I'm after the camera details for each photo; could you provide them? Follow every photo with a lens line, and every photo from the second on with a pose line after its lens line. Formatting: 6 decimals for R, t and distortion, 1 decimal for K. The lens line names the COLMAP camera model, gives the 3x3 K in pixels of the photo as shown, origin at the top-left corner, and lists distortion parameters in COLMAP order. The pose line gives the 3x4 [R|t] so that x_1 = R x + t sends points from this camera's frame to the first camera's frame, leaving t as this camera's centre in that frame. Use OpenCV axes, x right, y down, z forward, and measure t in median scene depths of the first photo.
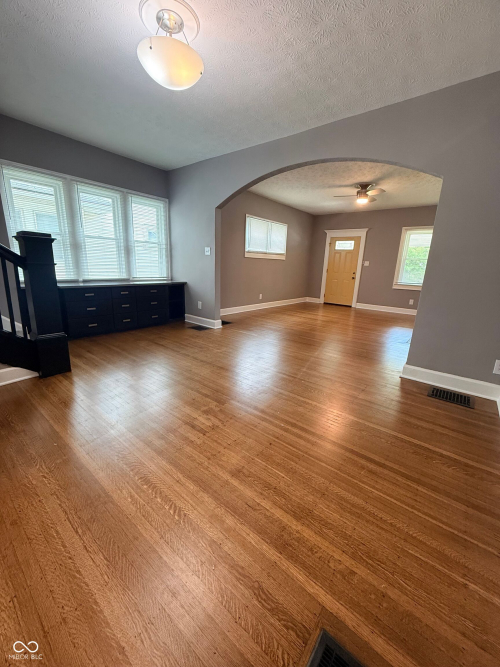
lens RADIAL K [[265.5, 0, 249.3], [0, 265.5, 332.3], [0, 0, 1]] dist [-0.001627, -0.000115]
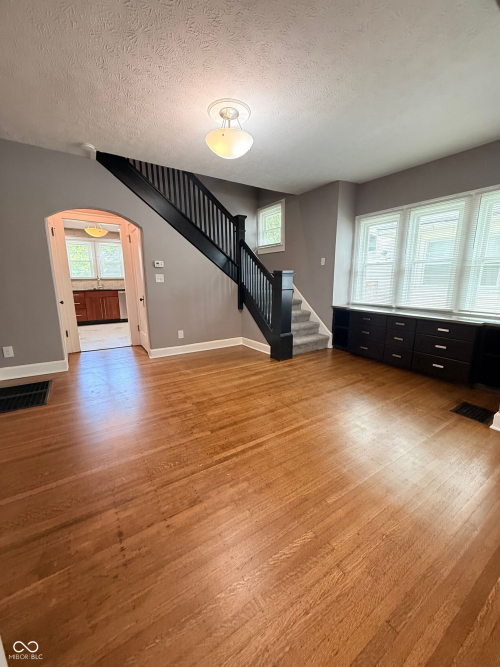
lens RADIAL K [[265.5, 0, 249.3], [0, 265.5, 332.3], [0, 0, 1]] dist [-0.001627, -0.000115]
pose [[-0.317909, 0.152804, -0.935727, 0.531136], [-0.246712, 0.939597, 0.237256, -0.226154], [0.915460, 0.306281, -0.261008, 0.862038]]
